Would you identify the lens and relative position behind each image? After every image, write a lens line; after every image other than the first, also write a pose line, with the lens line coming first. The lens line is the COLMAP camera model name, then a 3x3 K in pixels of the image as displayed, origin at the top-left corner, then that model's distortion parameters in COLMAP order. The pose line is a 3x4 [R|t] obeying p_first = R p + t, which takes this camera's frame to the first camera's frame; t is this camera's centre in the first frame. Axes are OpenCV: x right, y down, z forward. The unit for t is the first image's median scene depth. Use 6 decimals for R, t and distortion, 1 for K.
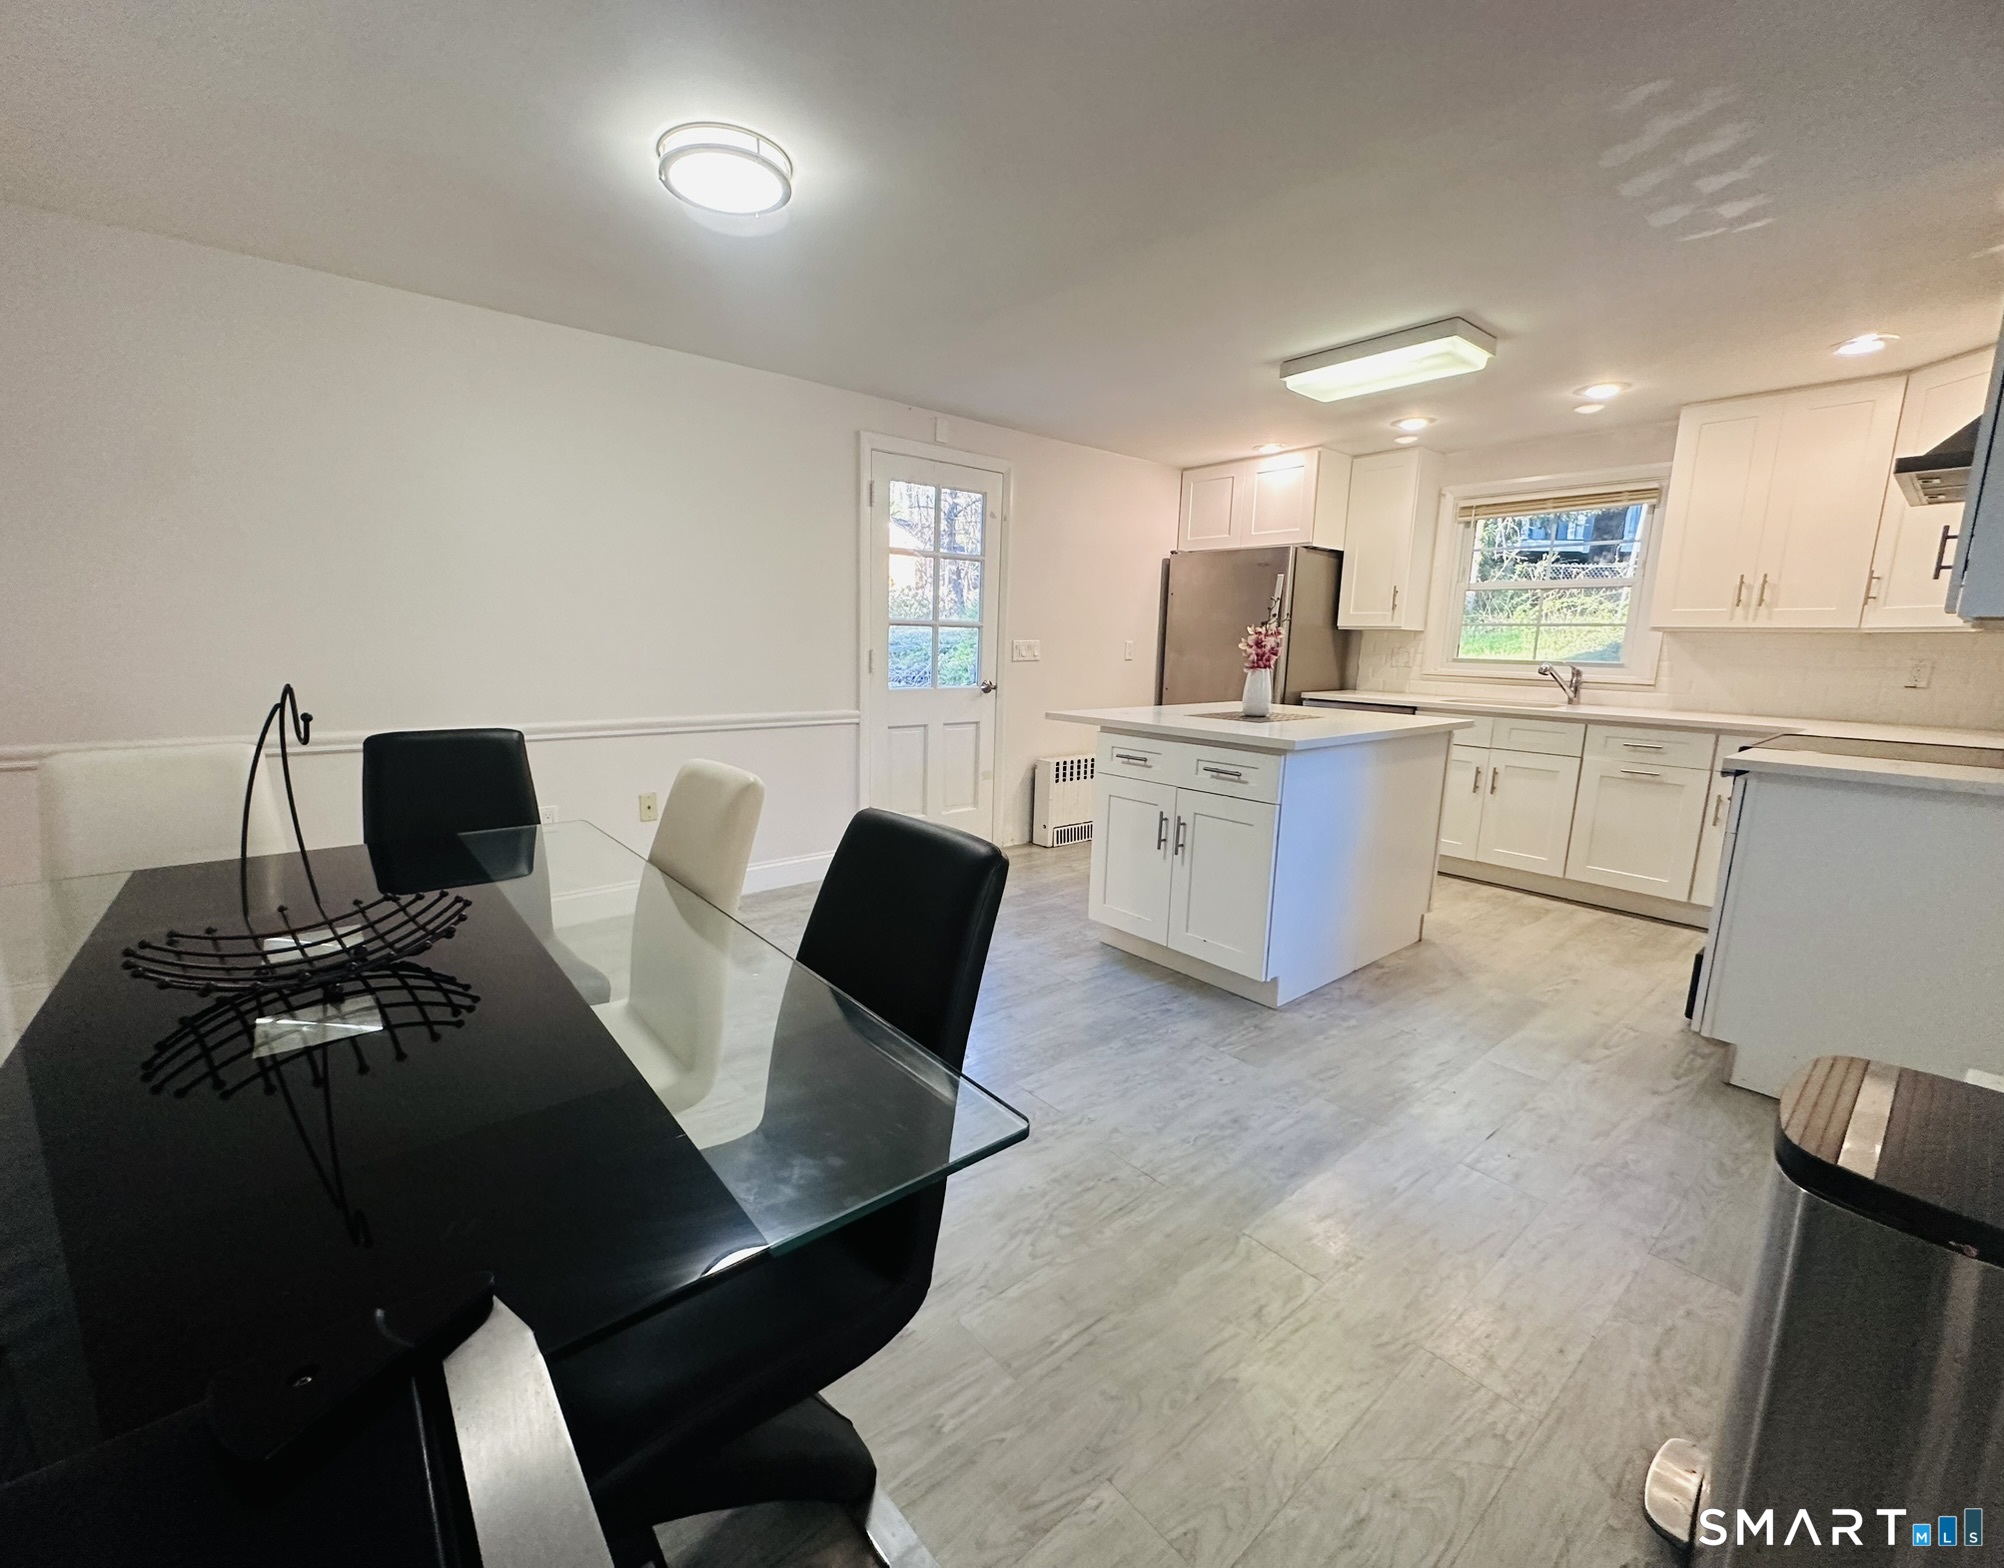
lens RADIAL K [[839.0, 0, 956.1], [0, 839.0, 779.9], [0, 0, 1]] dist [-0.005068, 0.001141]
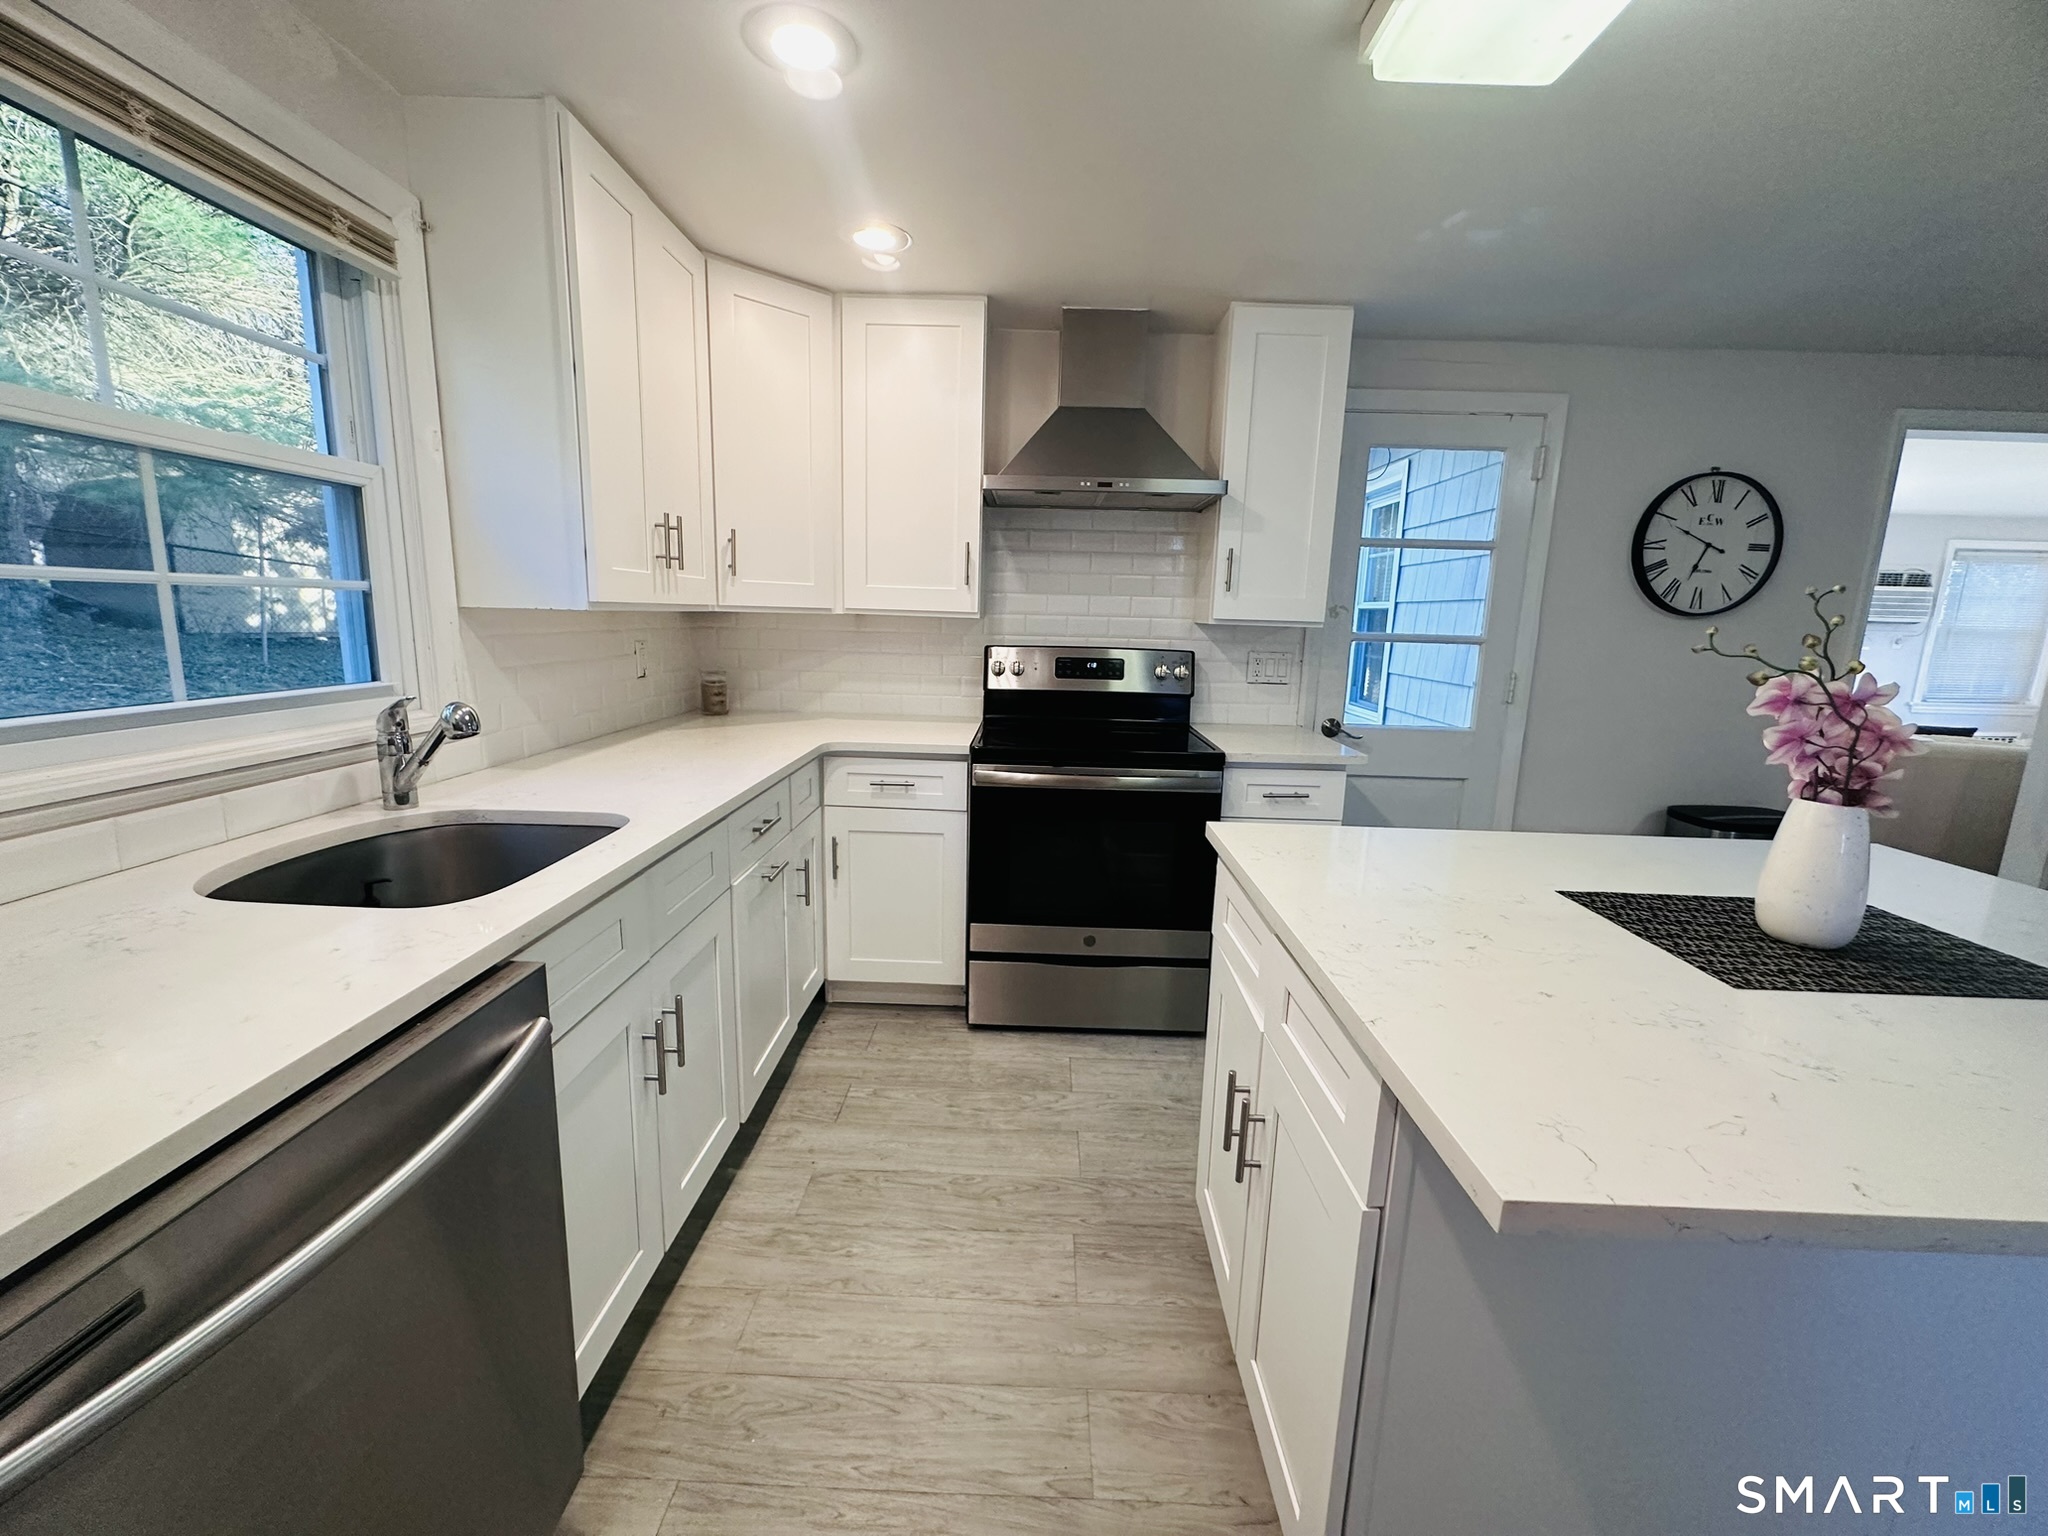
lens RADIAL K [[818.4, 0, 1021.8], [0, 818.4, 766.8], [0, 0, 1]] dist [-0.005794, 0.001087]
pose [[-0.771837, -0.156888, 0.616161, 0.403361], [0.063610, 0.945164, 0.320341, -0.263785], [-0.632631, 0.286445, -0.719533, 1.399779]]
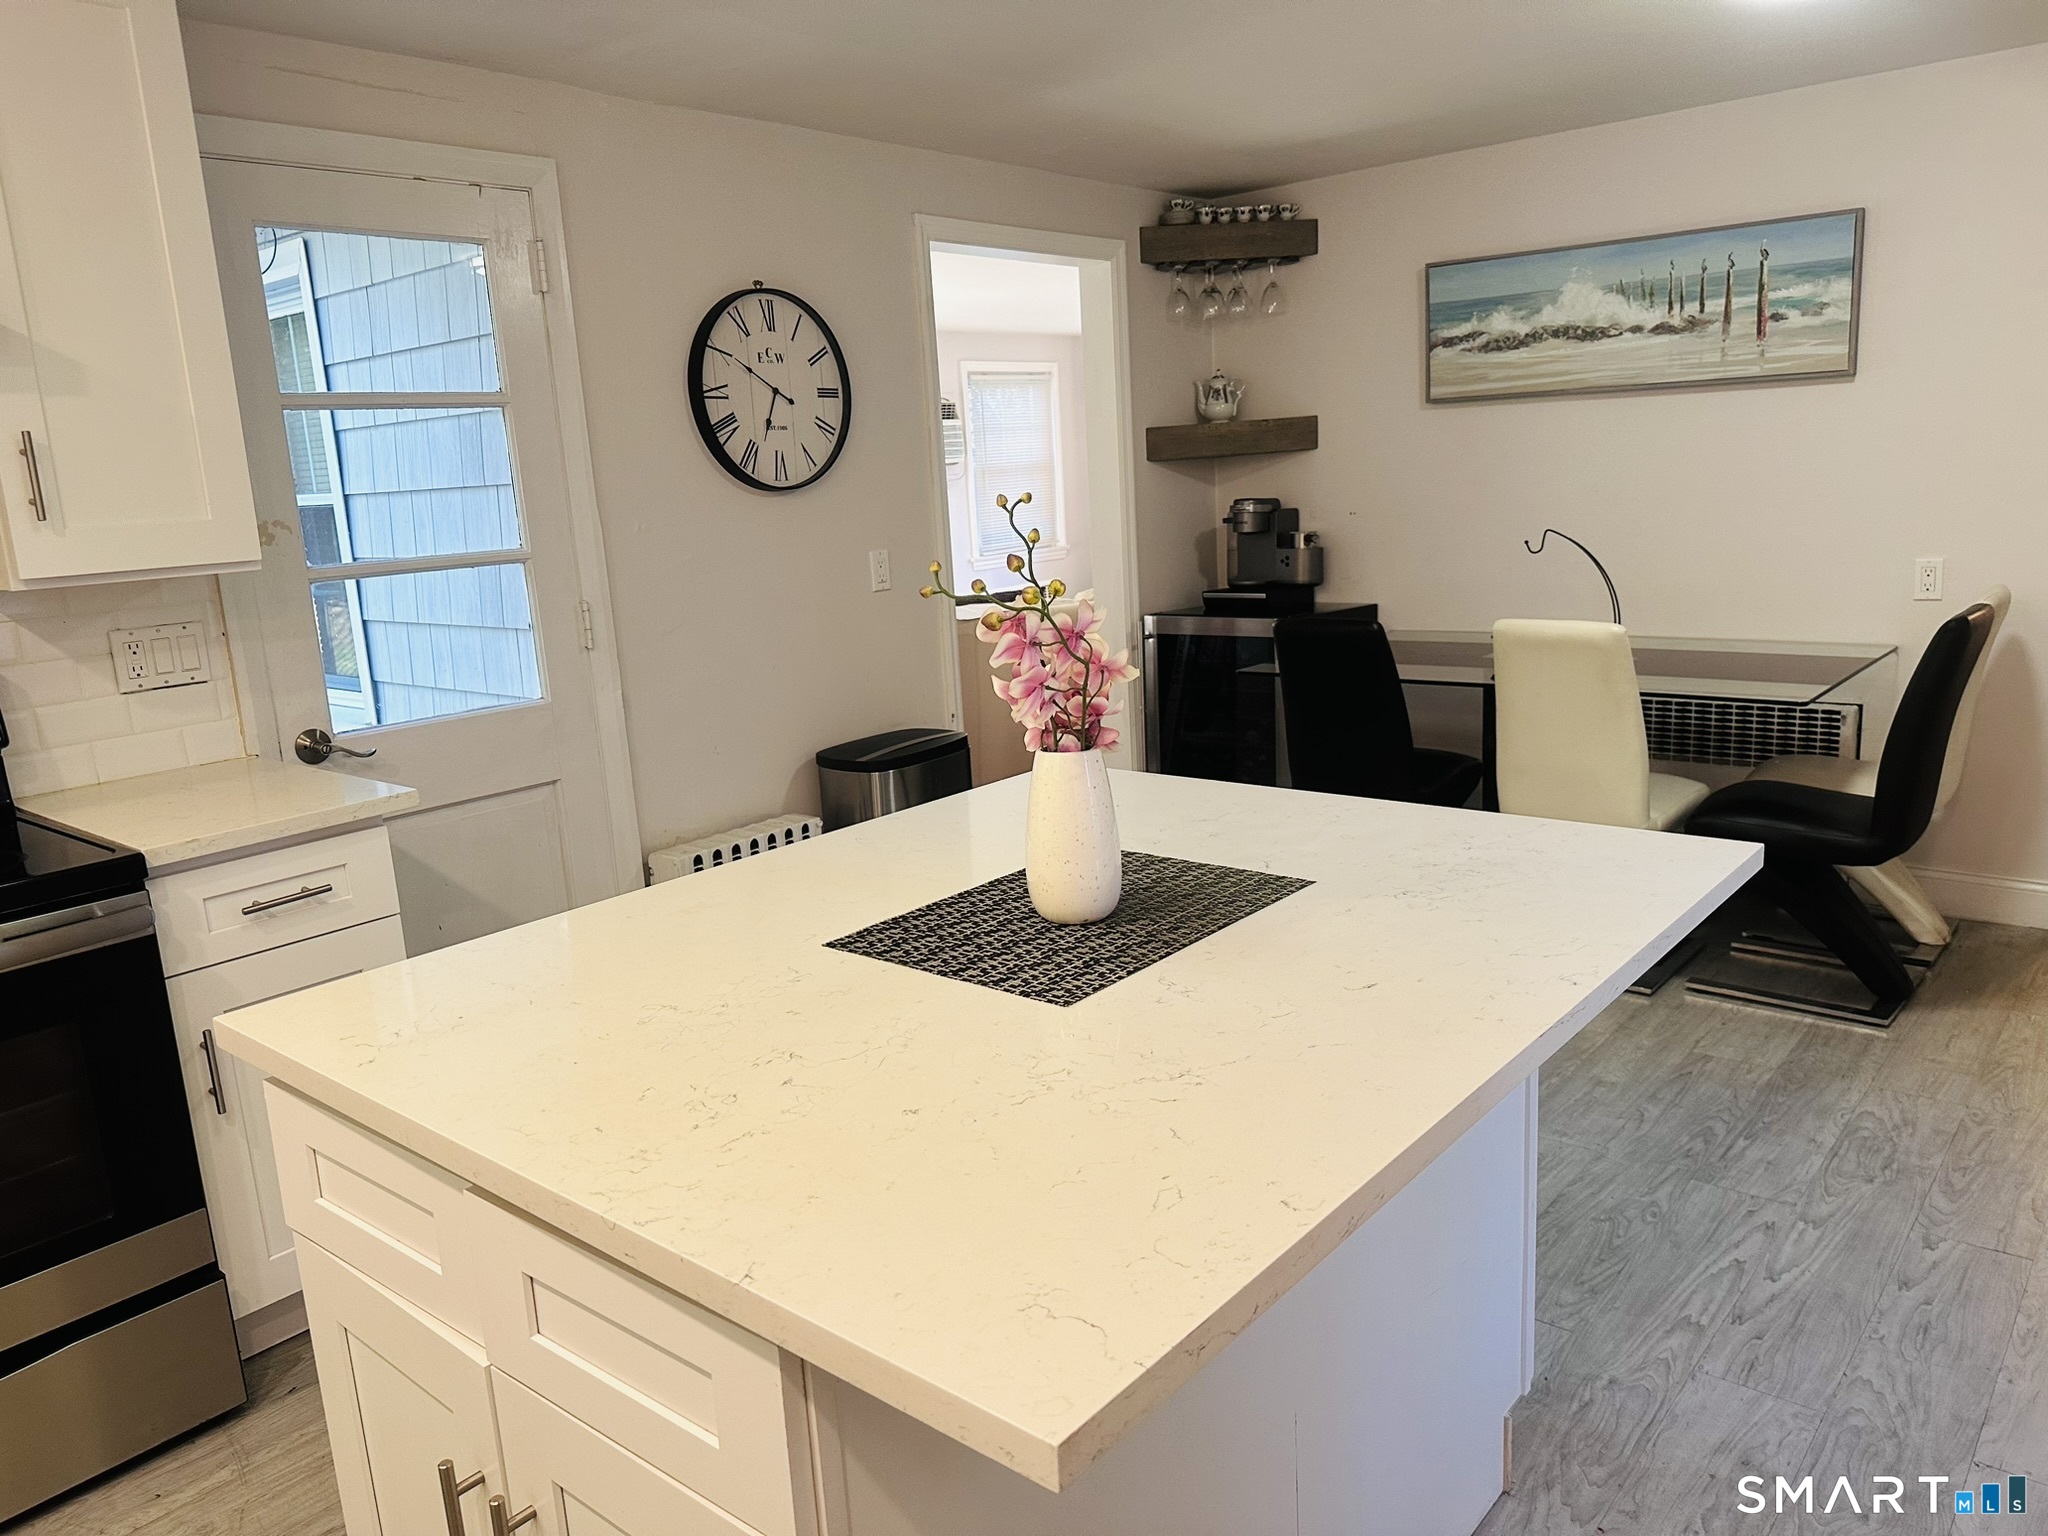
lens RADIAL K [[1430.1, 0, 1041.3], [0, 1430.1, 774.7], [0, 0, 1]] dist [0.066282, -0.076538]
pose [[-0.977705, 0.078521, -0.194749, 0.452688], [0.002664, 0.932017, 0.362405, -0.289180], [0.209966, 0.353806, -0.911447, 1.400969]]
